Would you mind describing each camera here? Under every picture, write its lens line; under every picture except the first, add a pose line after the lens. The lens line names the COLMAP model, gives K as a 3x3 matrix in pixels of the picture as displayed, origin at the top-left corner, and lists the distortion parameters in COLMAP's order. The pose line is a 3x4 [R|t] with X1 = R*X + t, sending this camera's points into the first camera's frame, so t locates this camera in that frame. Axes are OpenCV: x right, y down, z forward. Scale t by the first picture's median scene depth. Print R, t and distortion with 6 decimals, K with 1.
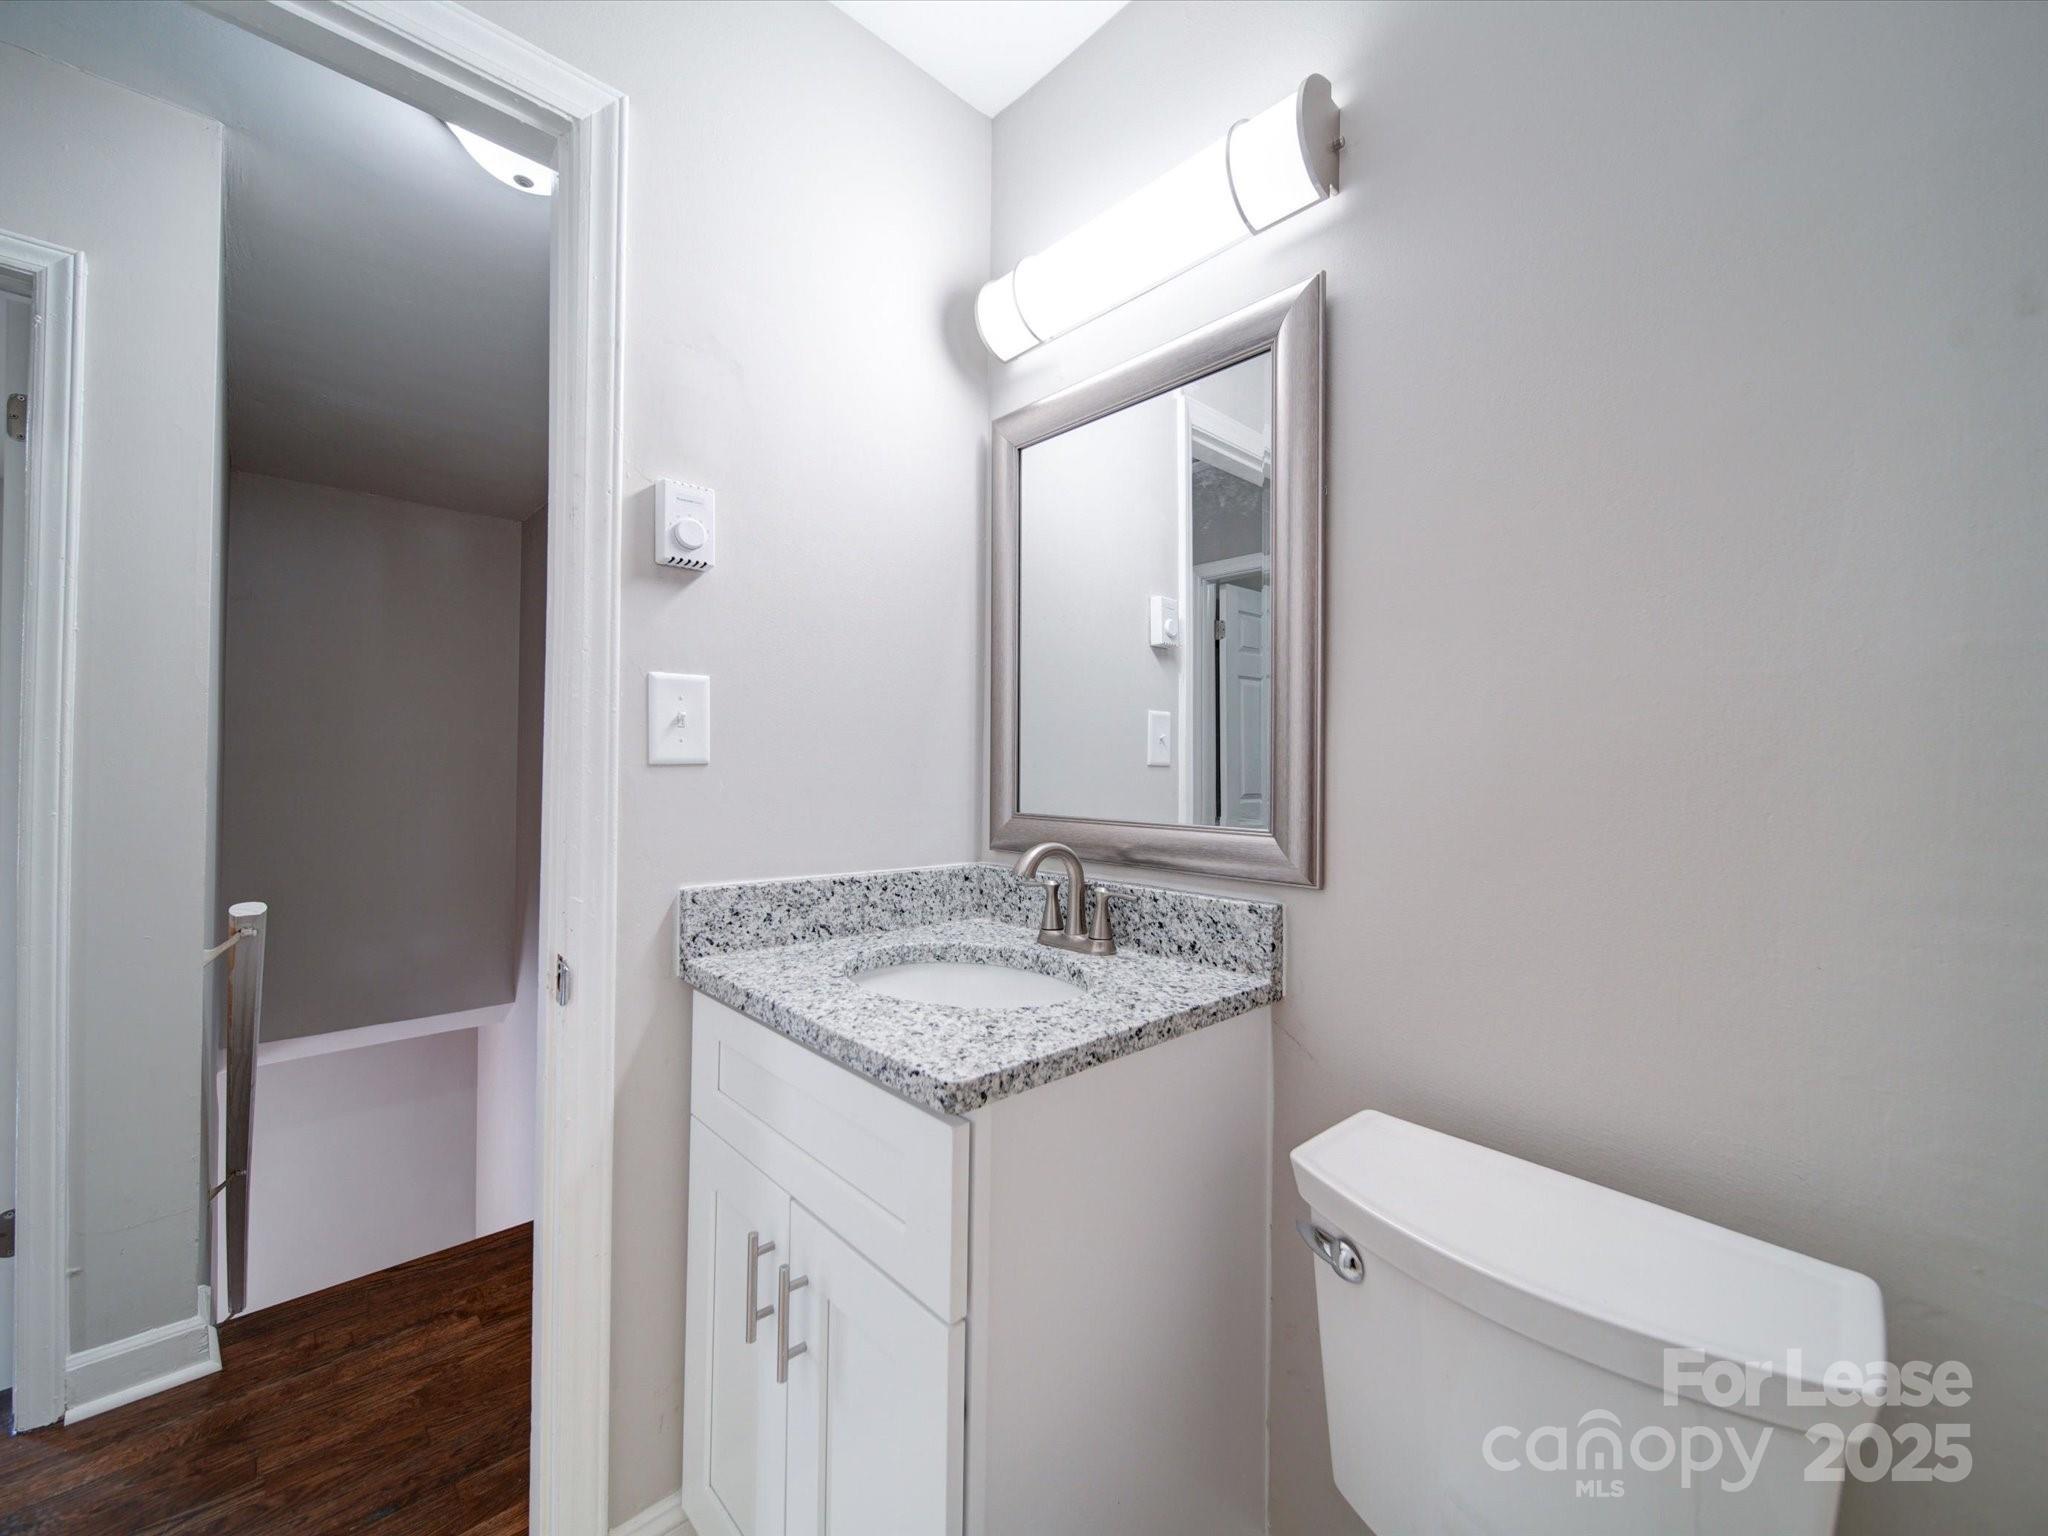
lens RADIAL K [[813.5, 0, 1034.1], [0, 813.5, 764.6], [0, 0, 1]] dist [0.001051, -0.001453]
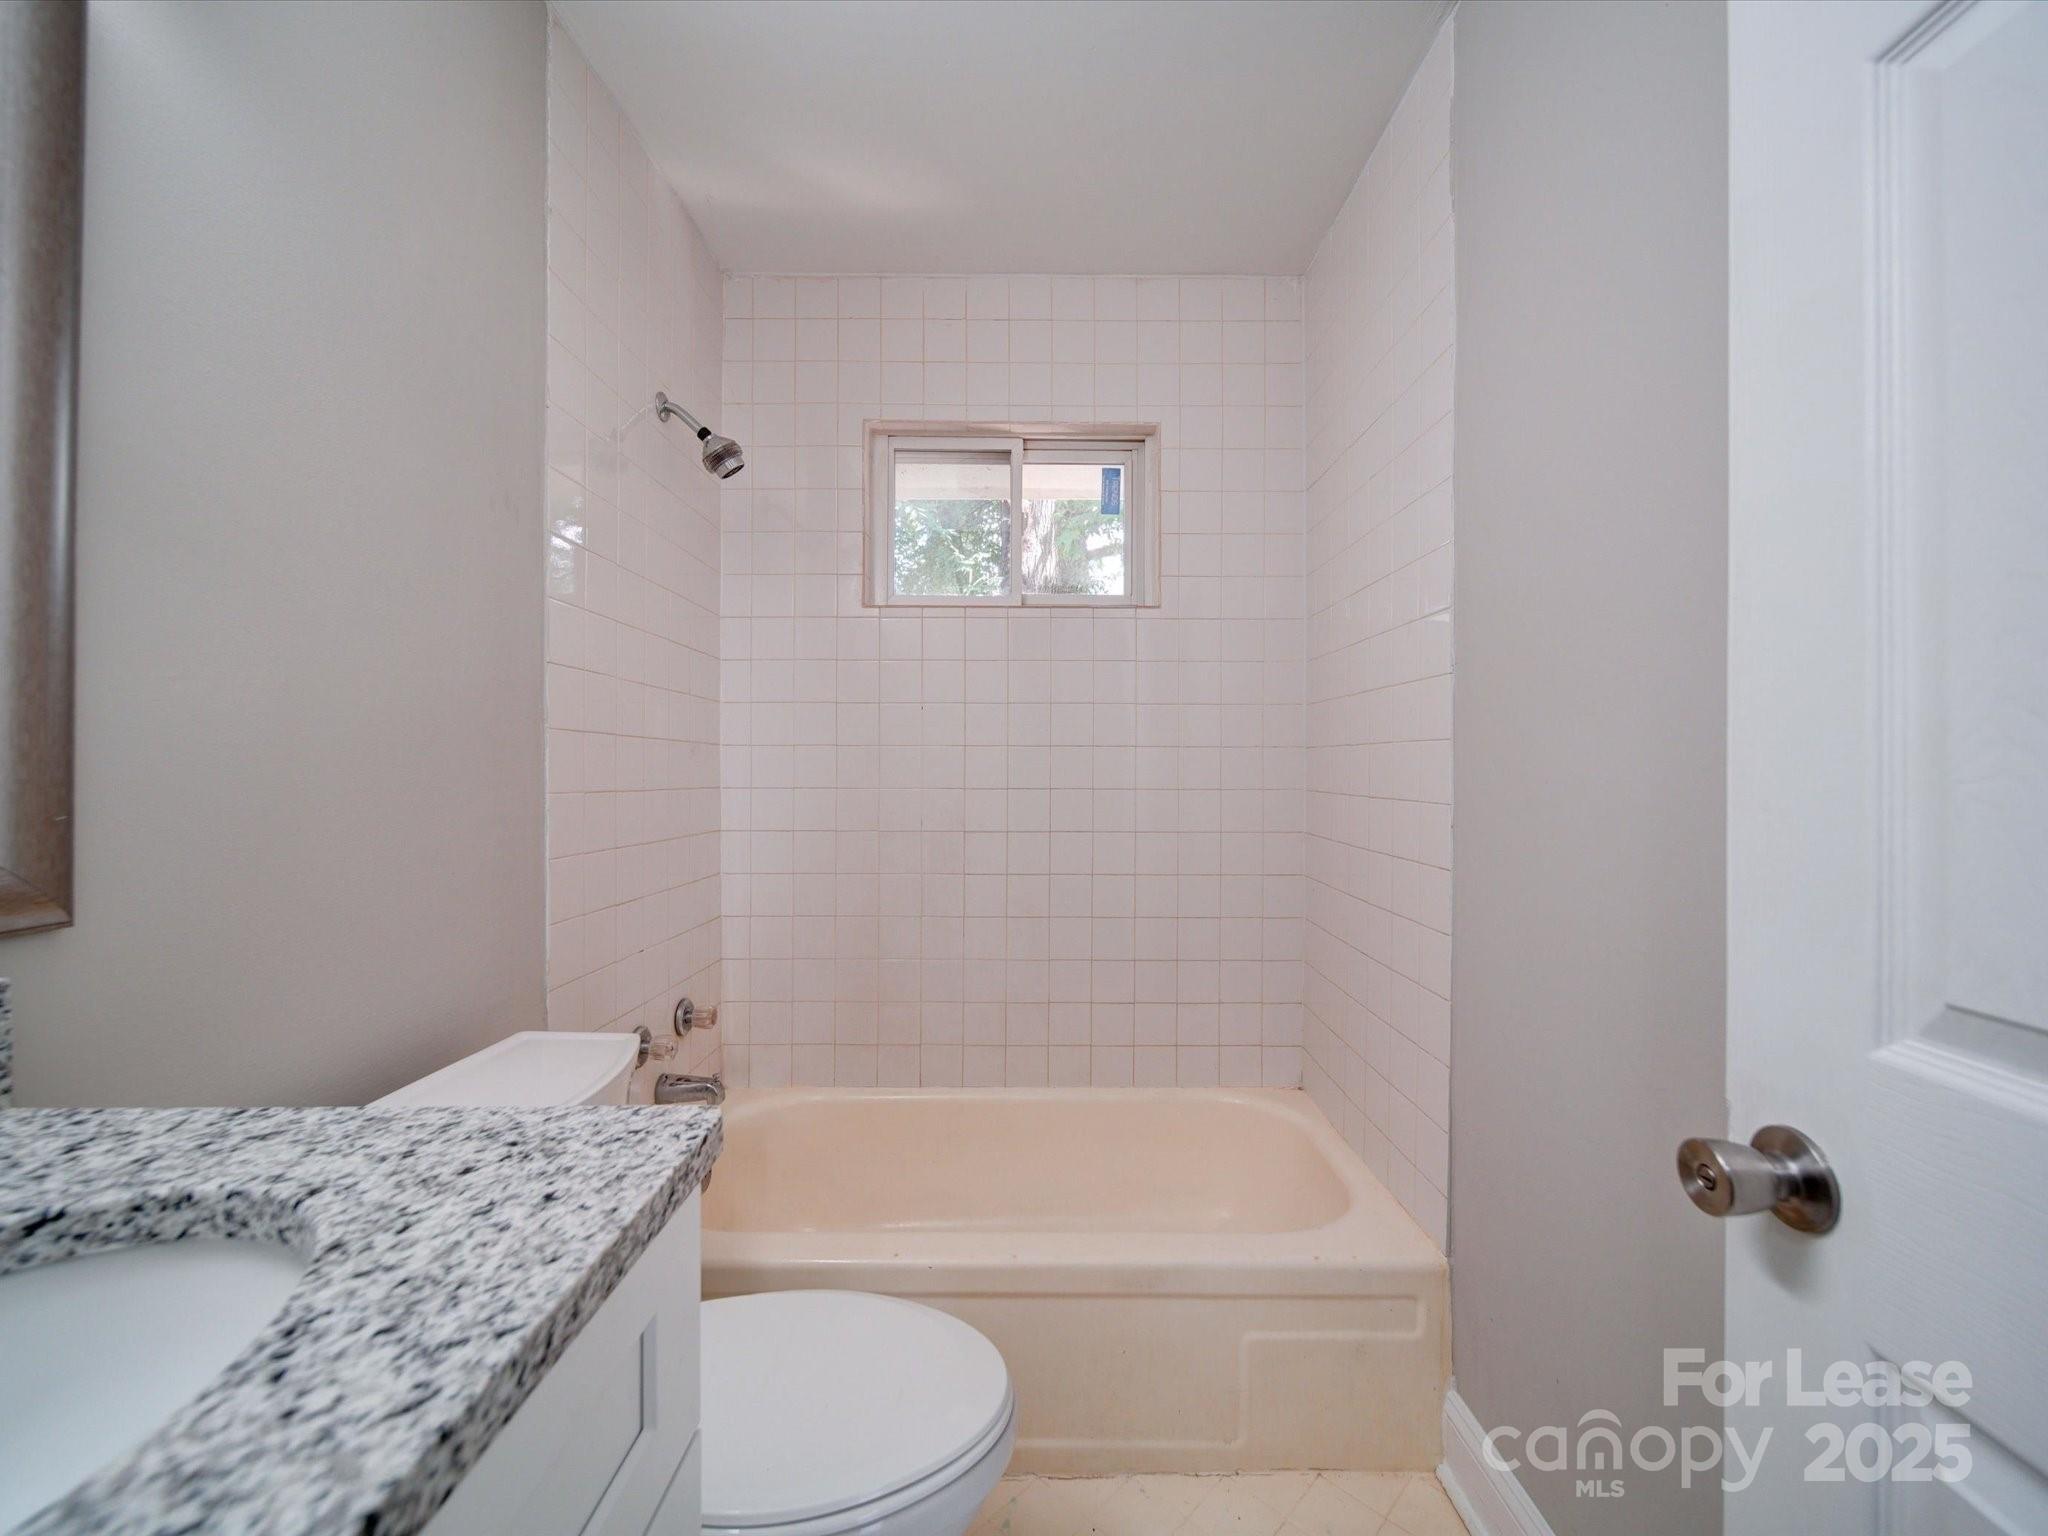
lens RADIAL K [[812.5, 0, 1035.4], [0, 812.5, 765.5], [0, 0, 1]] dist [0.000085, -0.001591]
pose [[-0.726574, -0.011138, 0.686997, -0.706467], [-0.012217, 0.999920, 0.003291, 0.020207], [-0.686979, -0.006002, -0.726652, 1.074189]]
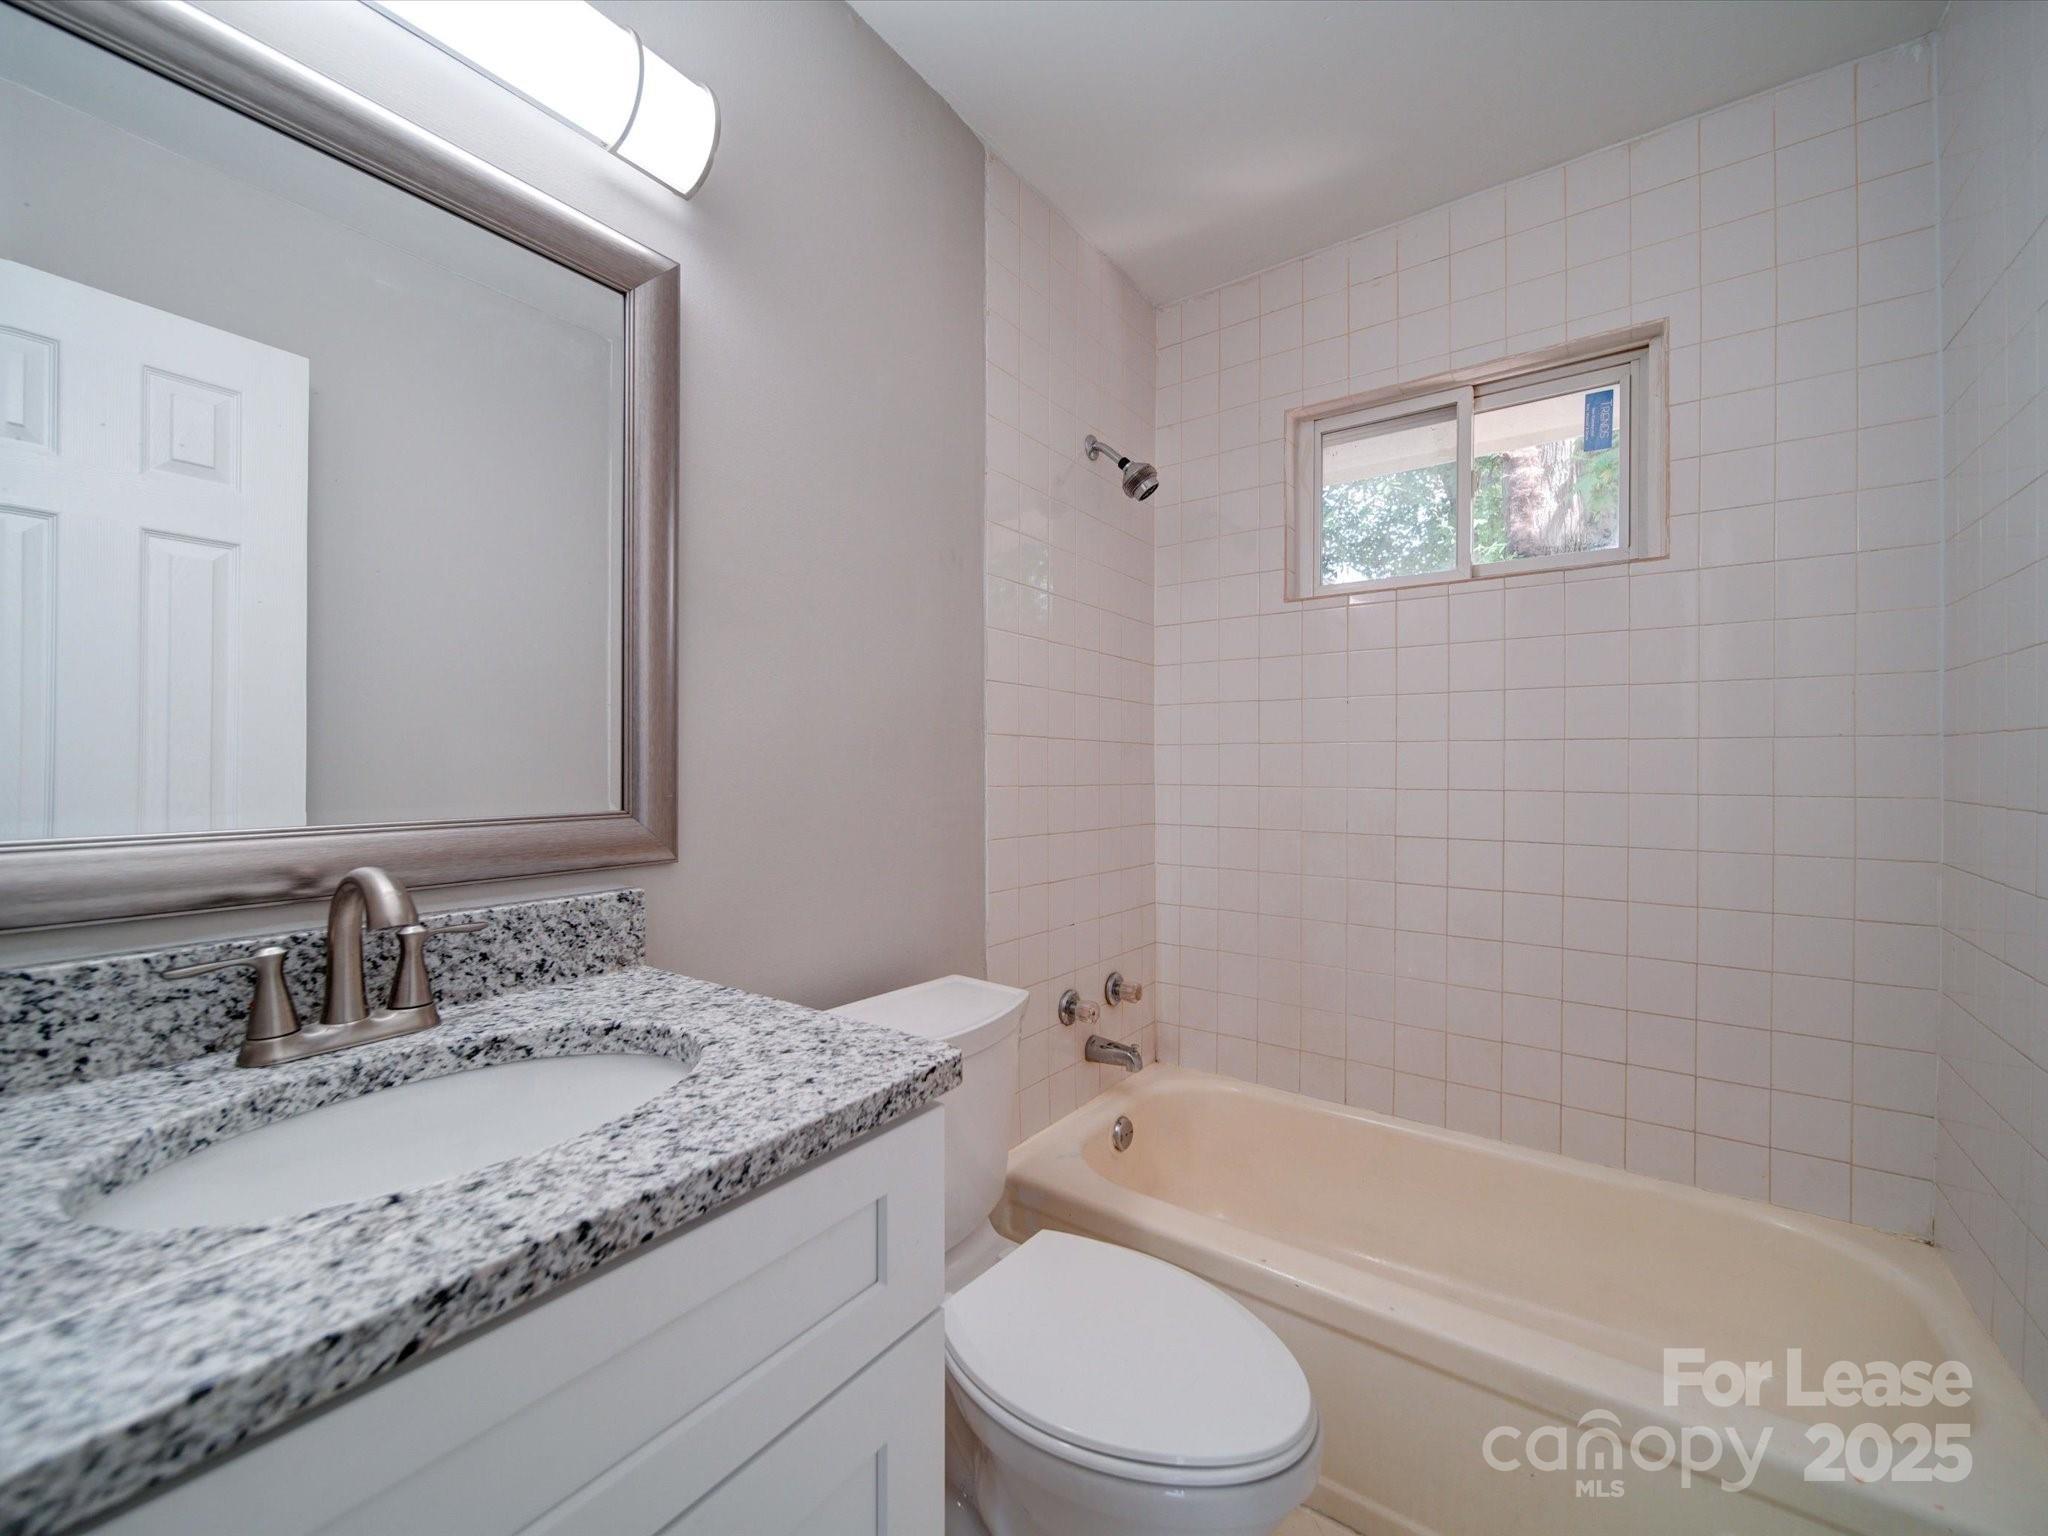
lens RADIAL K [[812.5, 0, 1035.4], [0, 812.5, 765.5], [0, 0, 1]] dist [0.000085, -0.001591]
pose [[-0.190185, -0.012829, 0.981664, -0.855918], [-0.006449, 0.999909, 0.011818, 0.017335], [-0.981727, -0.004083, -0.190251, 0.852405]]
